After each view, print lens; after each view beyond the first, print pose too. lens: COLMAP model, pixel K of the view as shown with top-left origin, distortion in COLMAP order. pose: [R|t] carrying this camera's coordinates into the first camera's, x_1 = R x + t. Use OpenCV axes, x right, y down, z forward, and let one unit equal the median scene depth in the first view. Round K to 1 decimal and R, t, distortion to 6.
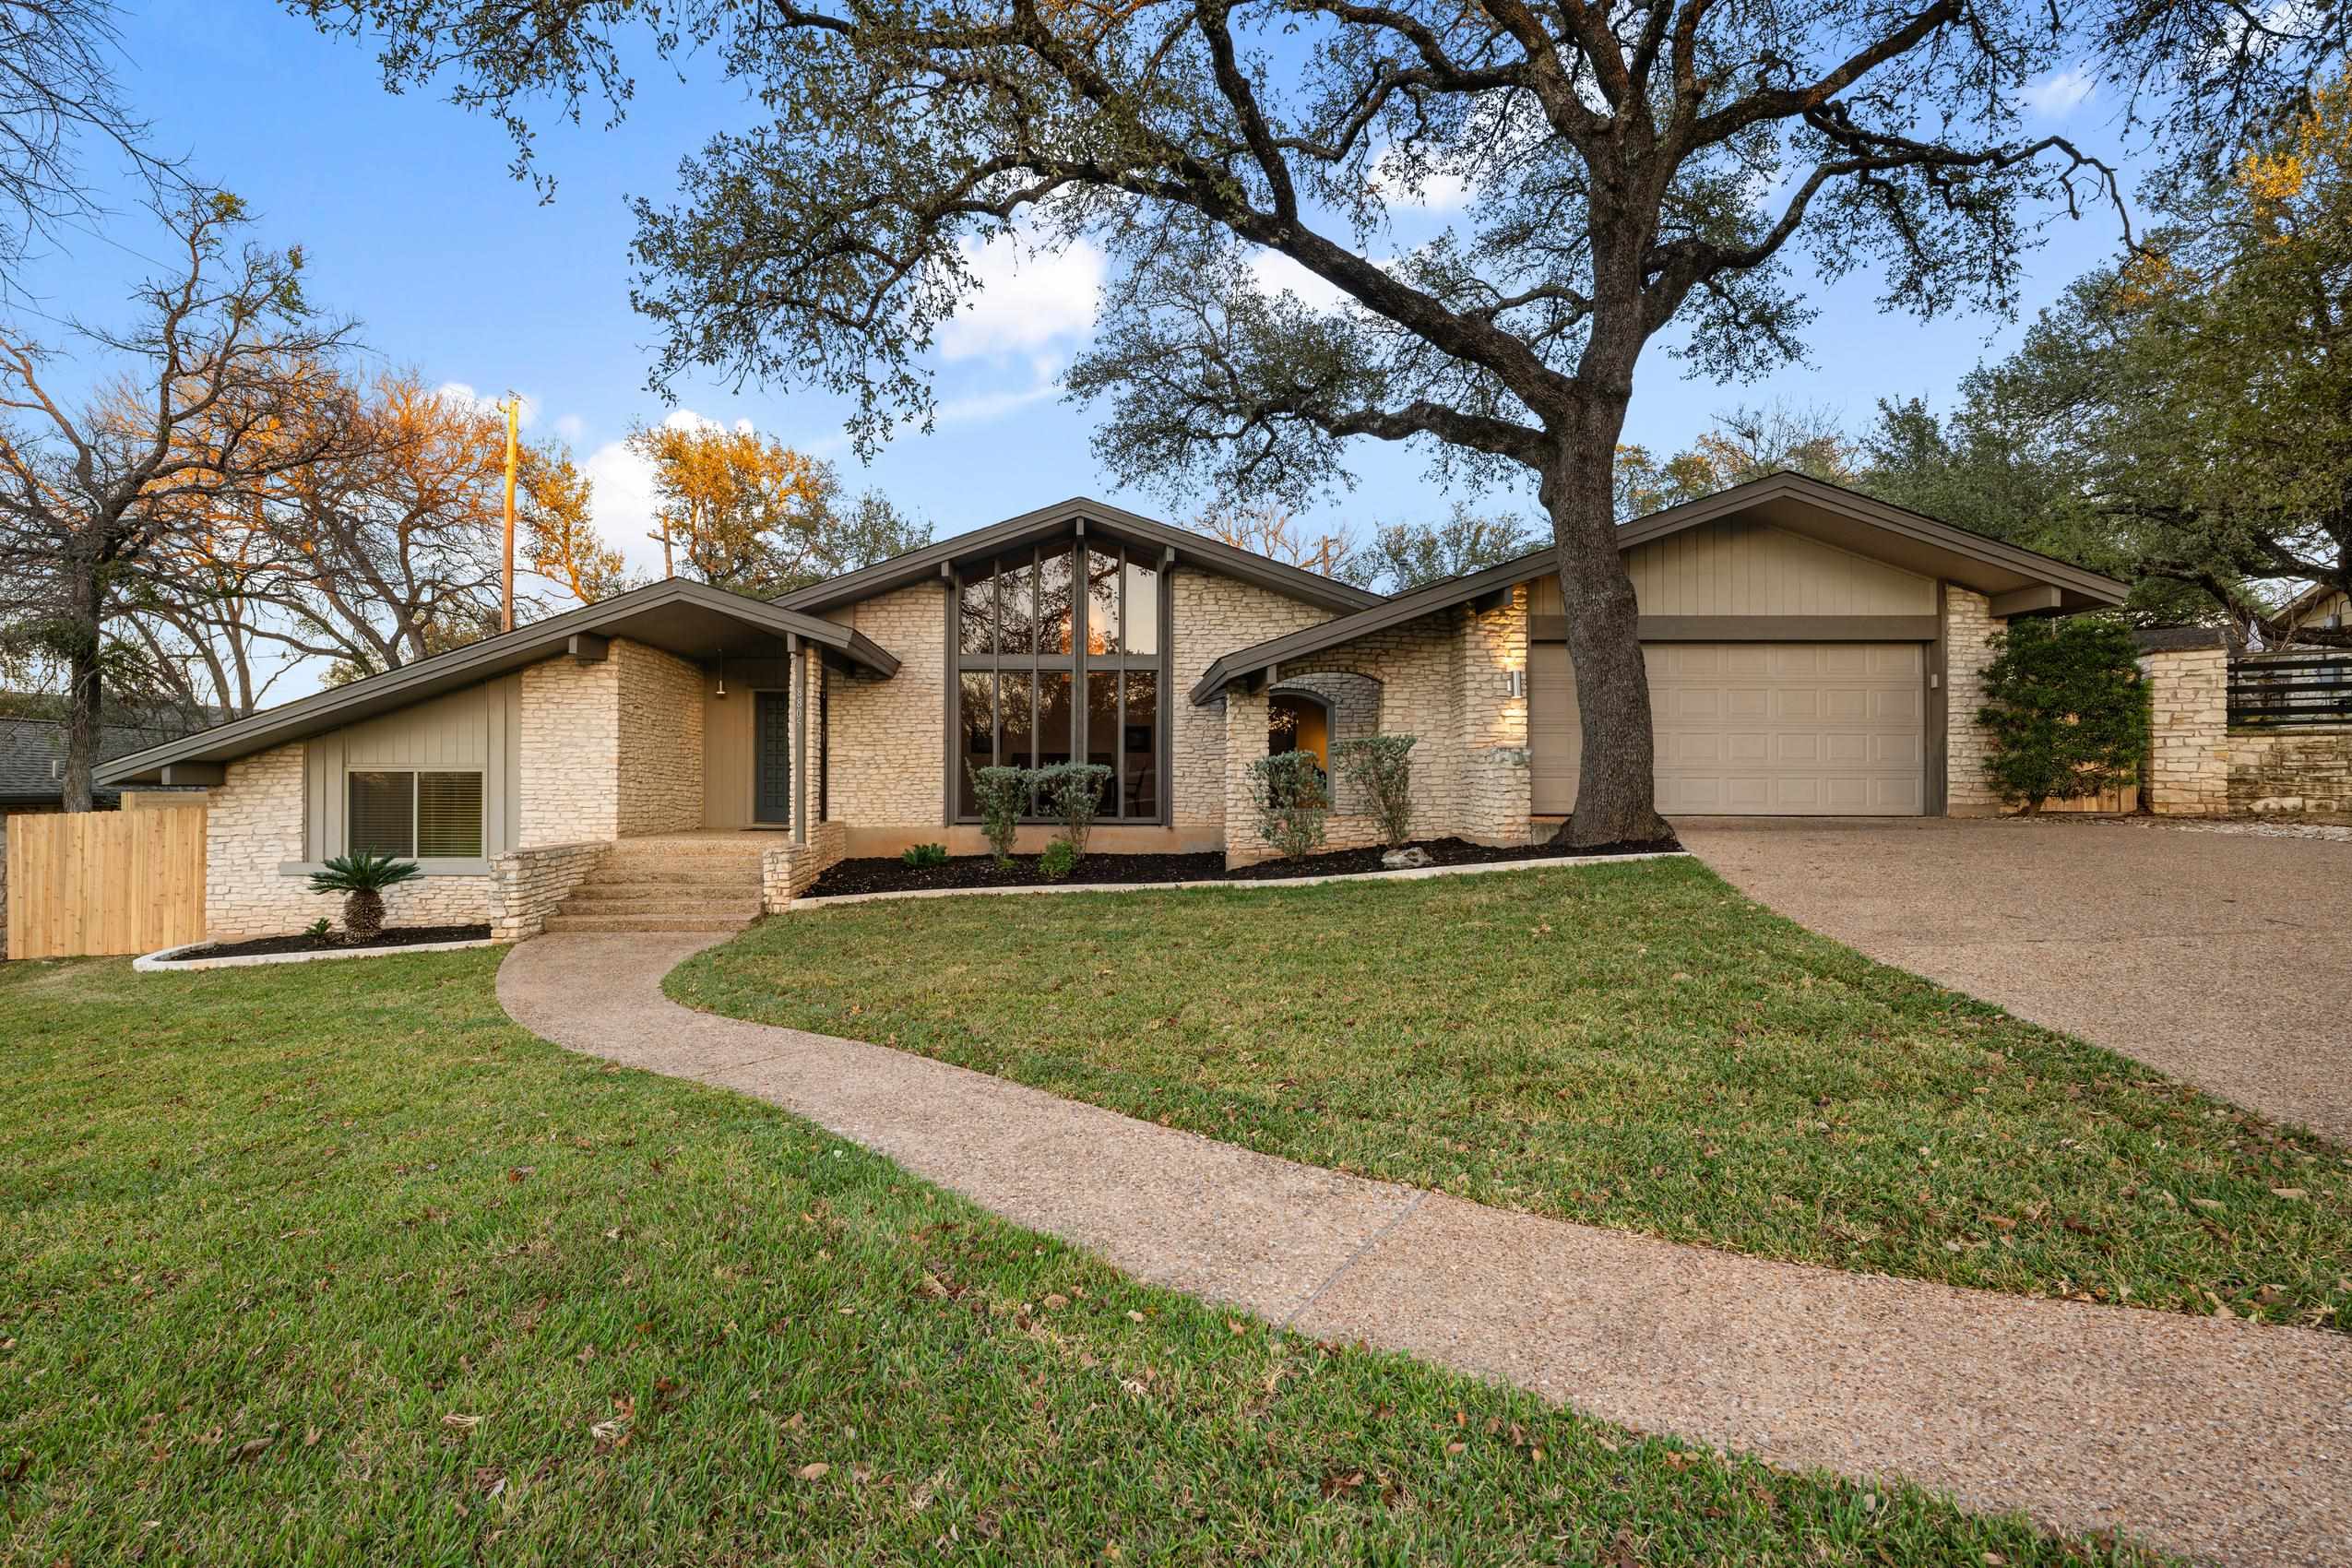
lens RADIAL K [[945.6, 0, 1176.0], [0, 945.6, 784.0], [0, 0, 1]] dist [-0.001985, -0.000628]
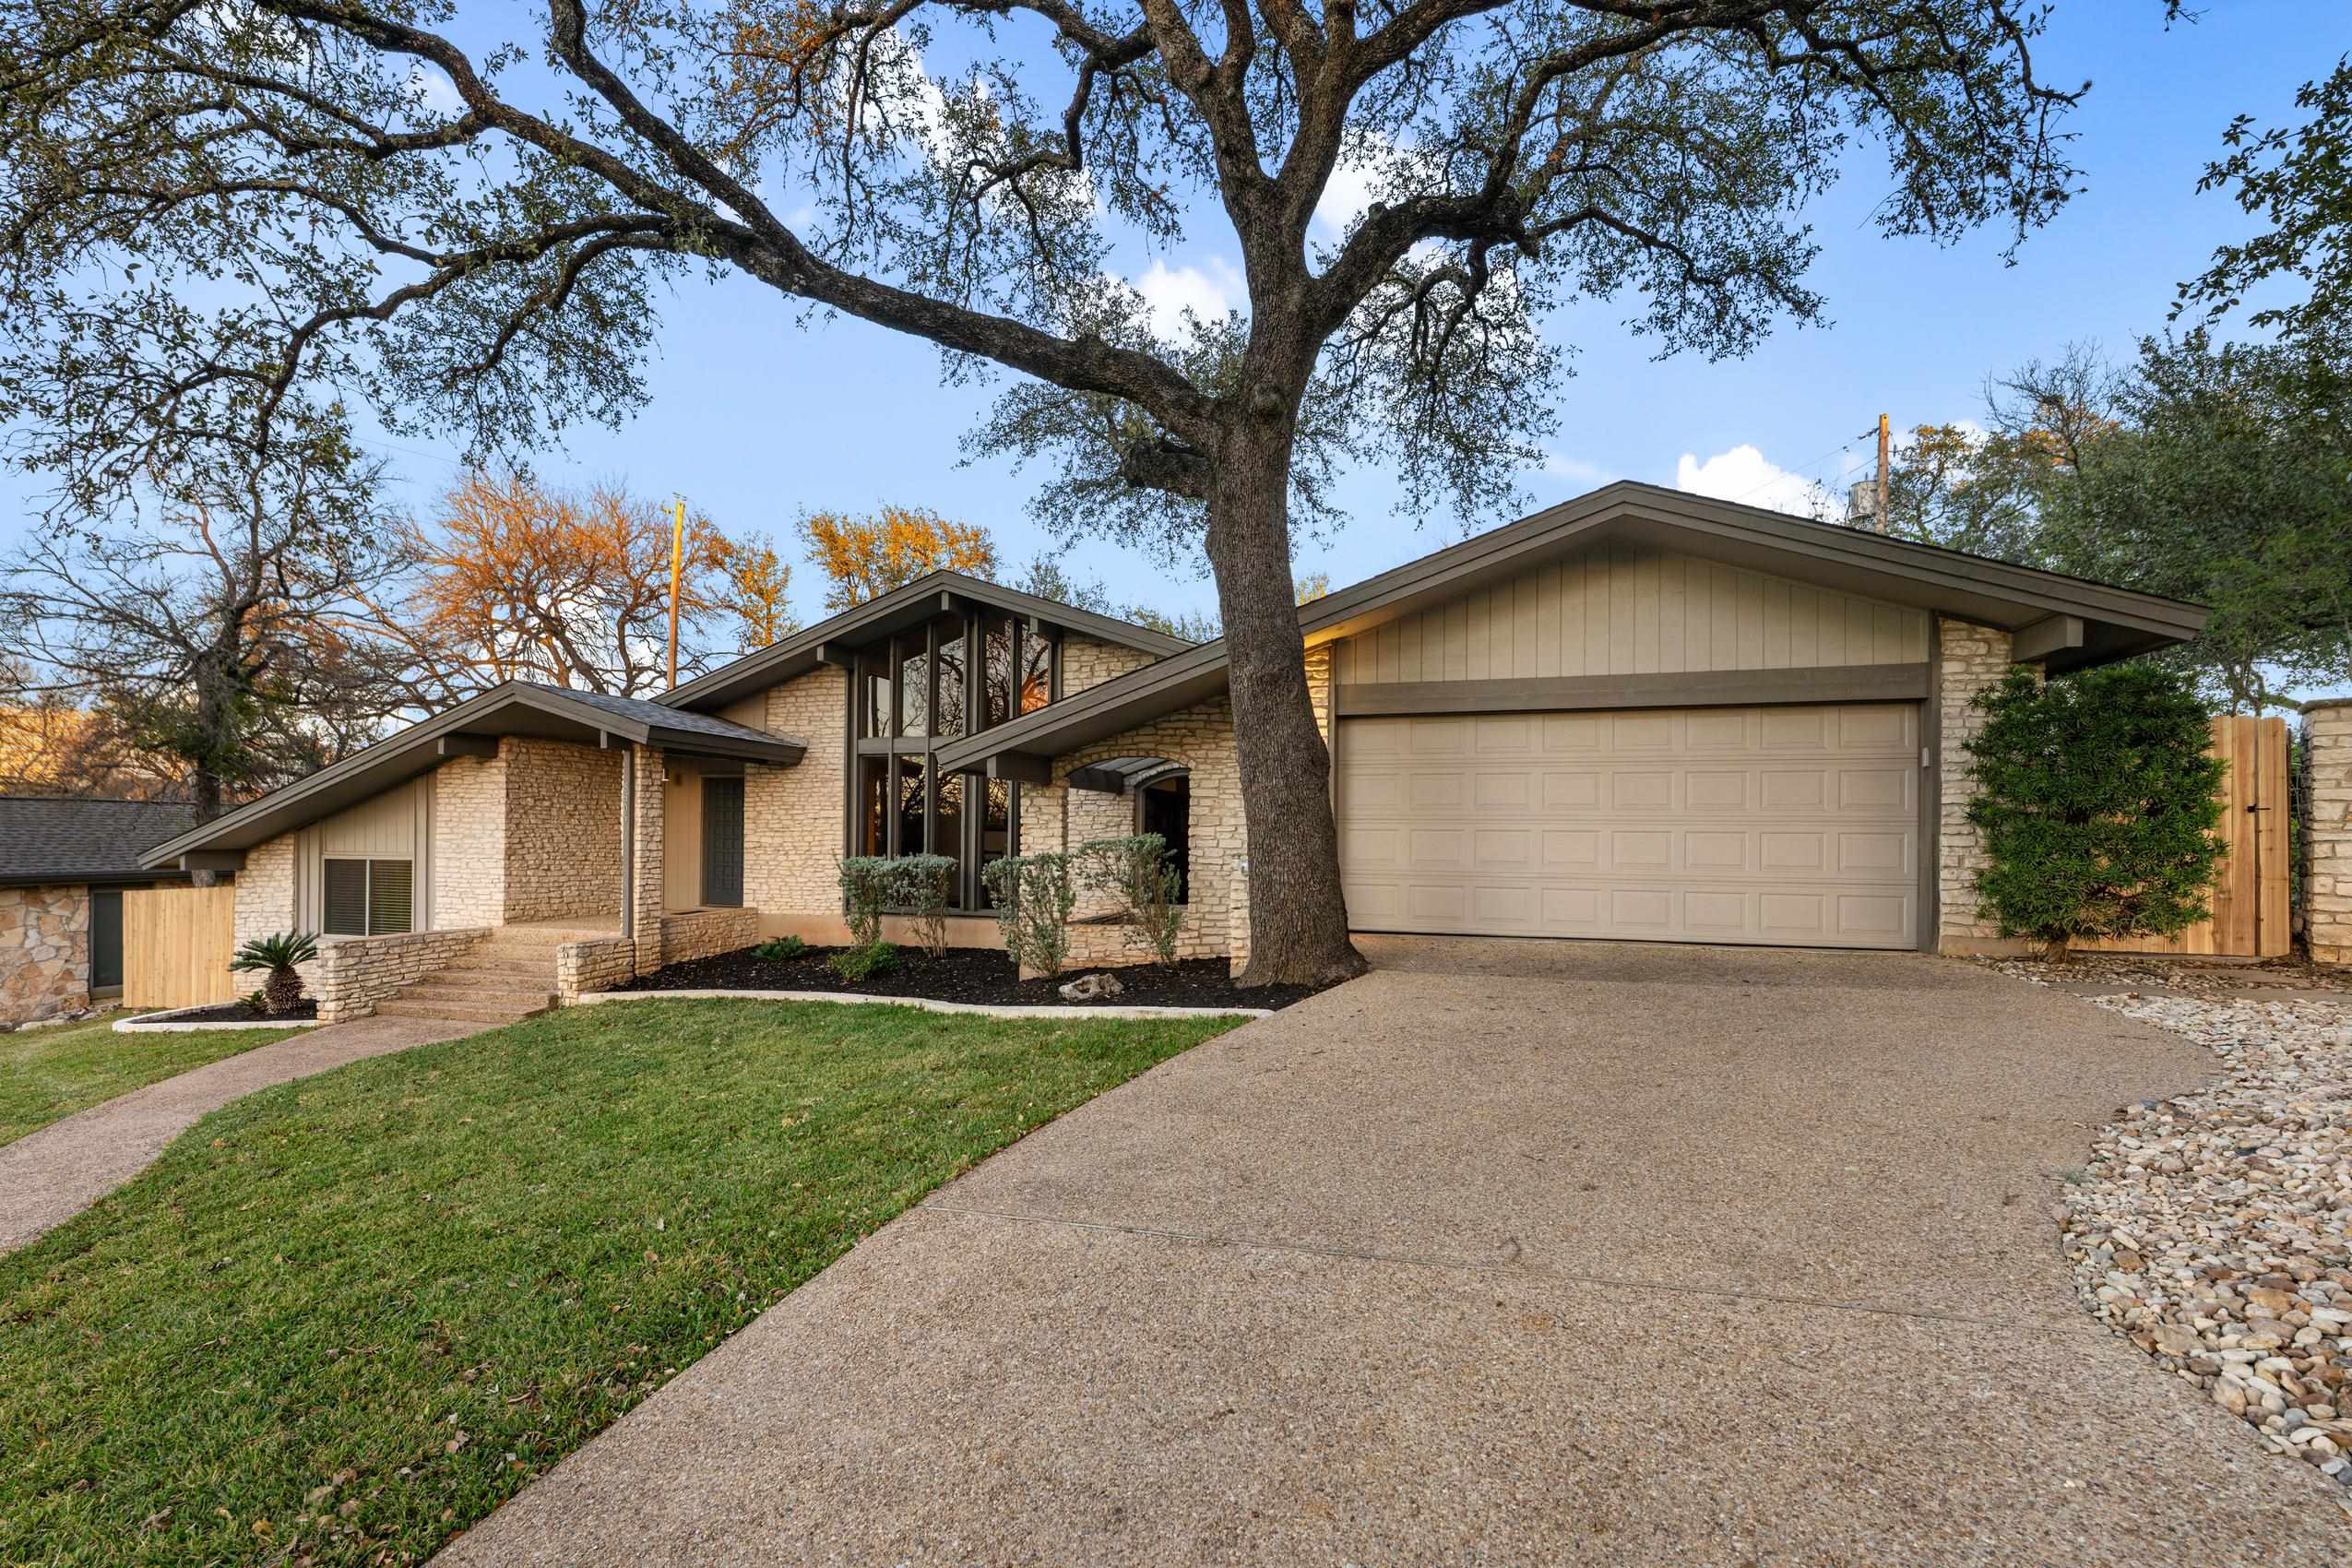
lens RADIAL K [[995.3, 0, 1175.5], [0, 995.3, 842.5], [0, 0, 1]] dist [-0.001302, 0.000161]
pose [[0.960489, 0.006724, -0.278238, 0.476822], [-0.006665, 0.999977, 0.001158, -0.043495], [0.278240, 0.000742, 0.960511, 0.142191]]
